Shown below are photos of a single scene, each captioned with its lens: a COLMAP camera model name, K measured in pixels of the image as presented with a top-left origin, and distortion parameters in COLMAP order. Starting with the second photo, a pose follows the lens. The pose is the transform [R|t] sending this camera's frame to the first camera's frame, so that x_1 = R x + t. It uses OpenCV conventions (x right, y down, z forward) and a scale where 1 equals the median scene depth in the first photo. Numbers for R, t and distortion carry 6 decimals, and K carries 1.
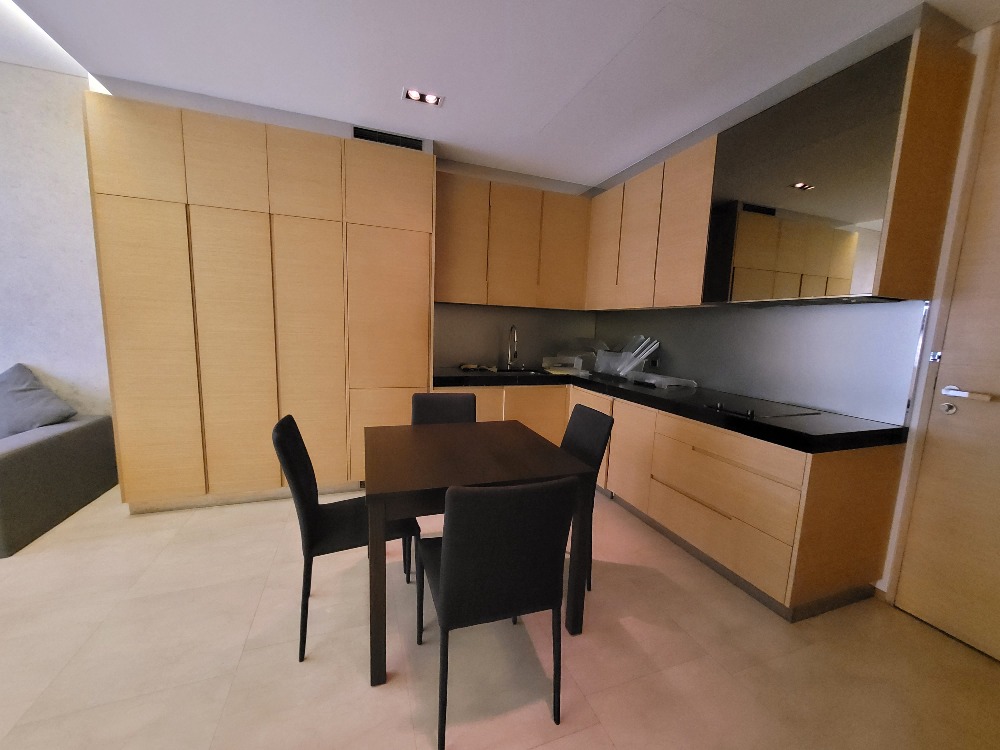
lens RADIAL K [[400.2, 0, 503.8], [0, 400.2, 372.8], [0, 0, 1]] dist [0.000749, -0.000024]
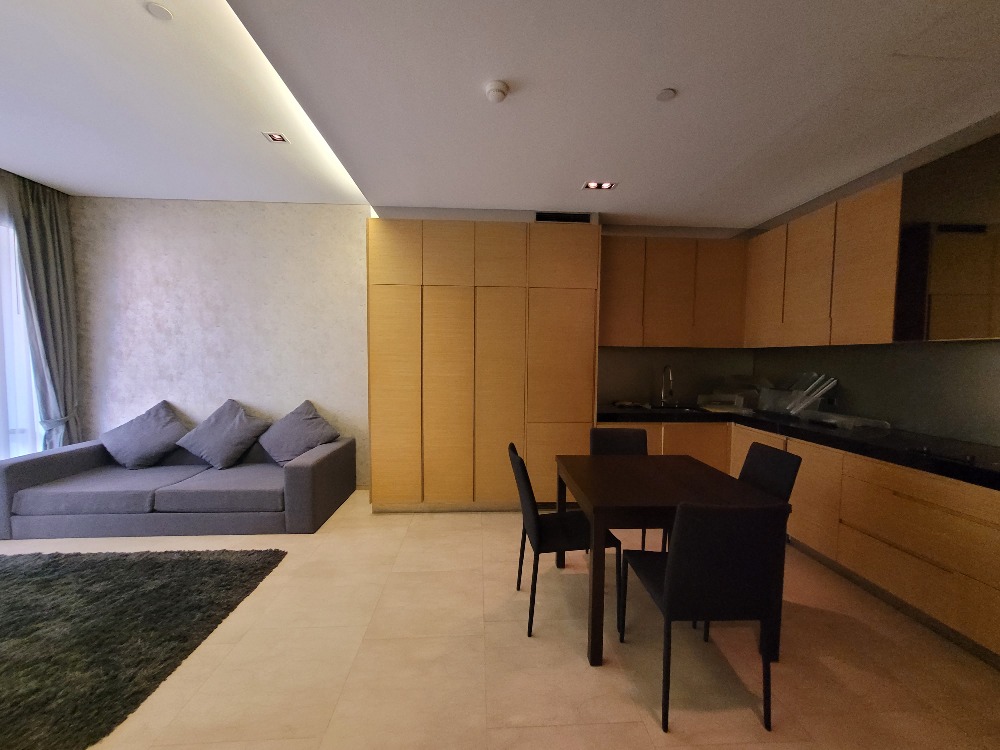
lens RADIAL K [[395.8, 0, 500.0], [0, 395.8, 375.0], [0, 0, 1]] dist [-0.001815, -0.000363]
pose [[0.953085, -0.014884, -0.302337, -0.104236], [-0.008509, 0.997078, -0.075910, -0.010847], [0.302584, 0.074922, 0.950174, -0.155856]]
